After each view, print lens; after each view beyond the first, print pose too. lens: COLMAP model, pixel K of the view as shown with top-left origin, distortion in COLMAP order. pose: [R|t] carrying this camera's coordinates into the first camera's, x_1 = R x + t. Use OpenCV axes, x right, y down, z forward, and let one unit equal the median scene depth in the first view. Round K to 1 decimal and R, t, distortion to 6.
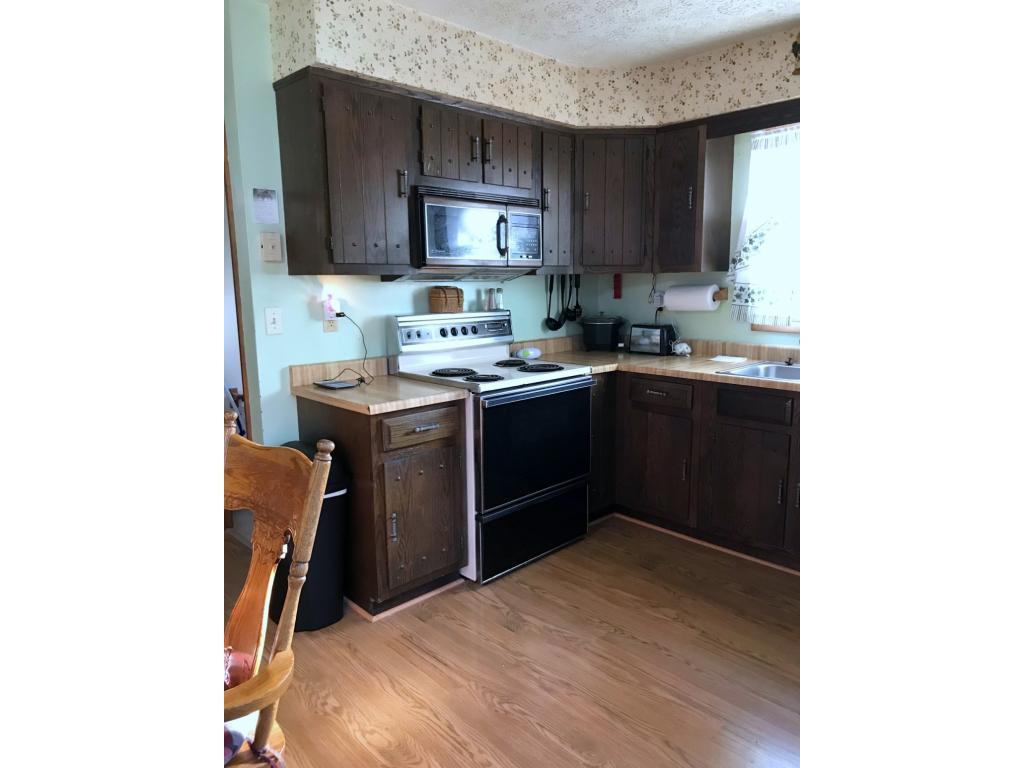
lens RADIAL K [[638.2, 0, 512.0], [0, 638.2, 384.0], [0, 0, 1]] dist [0.002118, -0.000700]
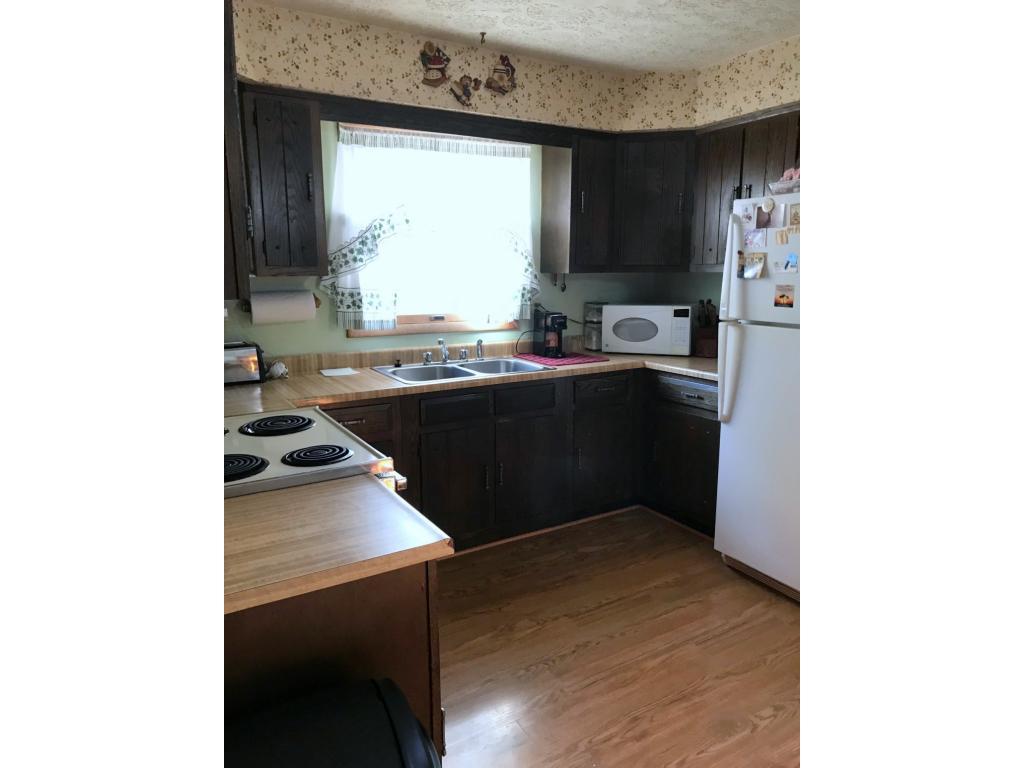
lens RADIAL K [[638.2, 0, 512.0], [0, 638.2, 384.0], [0, 0, 1]] dist [0.002118, -0.000700]
pose [[0.209578, -0.163038, 0.964103, -0.546796], [0.163814, 0.977919, 0.129764, -0.112582], [-0.963972, 0.130738, 0.231659, 0.634169]]
